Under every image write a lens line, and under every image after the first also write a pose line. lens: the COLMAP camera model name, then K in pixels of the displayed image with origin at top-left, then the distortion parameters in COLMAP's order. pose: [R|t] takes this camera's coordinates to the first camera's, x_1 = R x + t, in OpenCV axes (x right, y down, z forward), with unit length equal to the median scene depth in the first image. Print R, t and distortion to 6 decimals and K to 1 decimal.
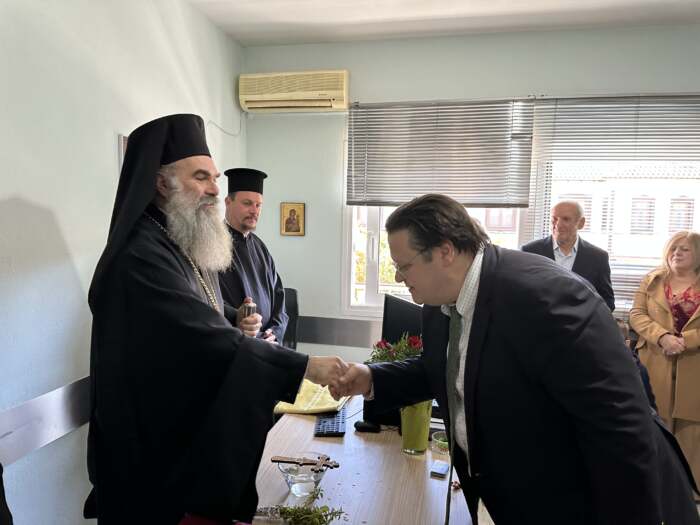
lens RADIAL K [[496.7, 0, 349.9], [0, 496.7, 261.8], [0, 0, 1]] dist [0.049538, -0.051497]
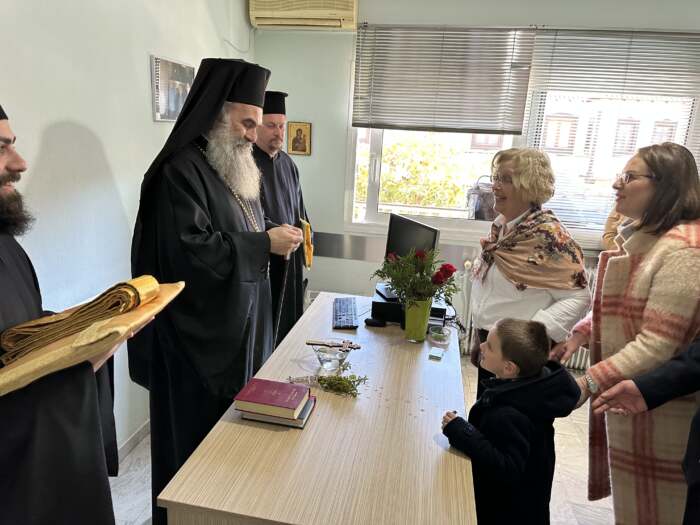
lens RADIAL K [[496.7, 0, 349.7], [0, 496.7, 268.3], [0, 0, 1]] dist [0.049538, -0.051497]
pose [[0.998858, 0.018947, 0.043870, -0.057205], [-0.026575, 0.983227, 0.180437, -0.009815], [-0.039715, -0.181397, 0.982608, -0.107704]]
